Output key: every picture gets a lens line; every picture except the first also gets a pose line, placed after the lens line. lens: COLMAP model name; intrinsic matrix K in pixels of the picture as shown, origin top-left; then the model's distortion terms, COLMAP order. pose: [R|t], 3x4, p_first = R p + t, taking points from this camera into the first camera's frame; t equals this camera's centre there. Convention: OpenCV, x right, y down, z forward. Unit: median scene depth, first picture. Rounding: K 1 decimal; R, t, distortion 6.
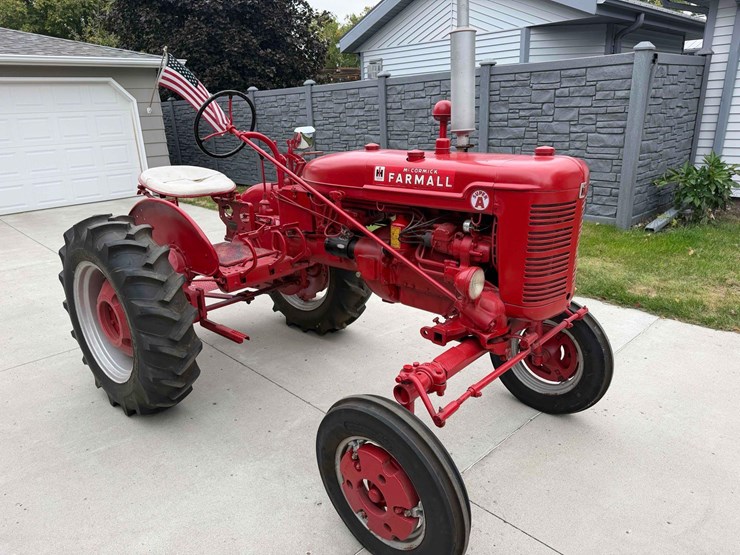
lens RADIAL K [[521.8, 0, 372.4], [0, 521.8, 279.0], [0, 0, 1]] dist [0.049965, -0.057581]
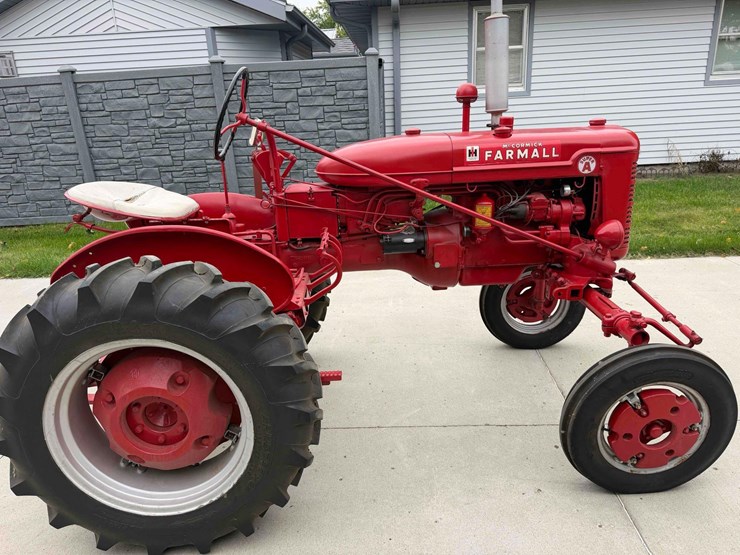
lens RADIAL K [[521.8, 0, 372.4], [0, 521.8, 279.0], [0, 0, 1]] dist [0.049965, -0.057581]
pose [[0.719991, -0.223263, 0.657089, -0.340730], [0.234855, 0.969358, 0.072028, -0.036580], [-0.653036, 0.102461, 0.750364, 0.169825]]
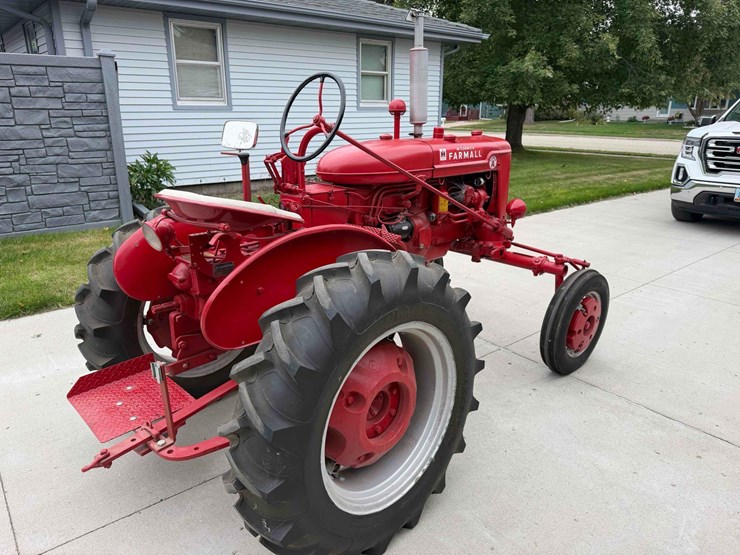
lens RADIAL K [[518.5, 0, 370.0], [0, 518.5, 277.5], [0, 0, 1]] dist [0.039789, -0.049261]
pose [[0.076790, -0.276141, 0.958044, -0.530443], [0.299490, 0.922897, 0.242006, -0.117820], [-0.951004, 0.268341, 0.153571, 0.437581]]
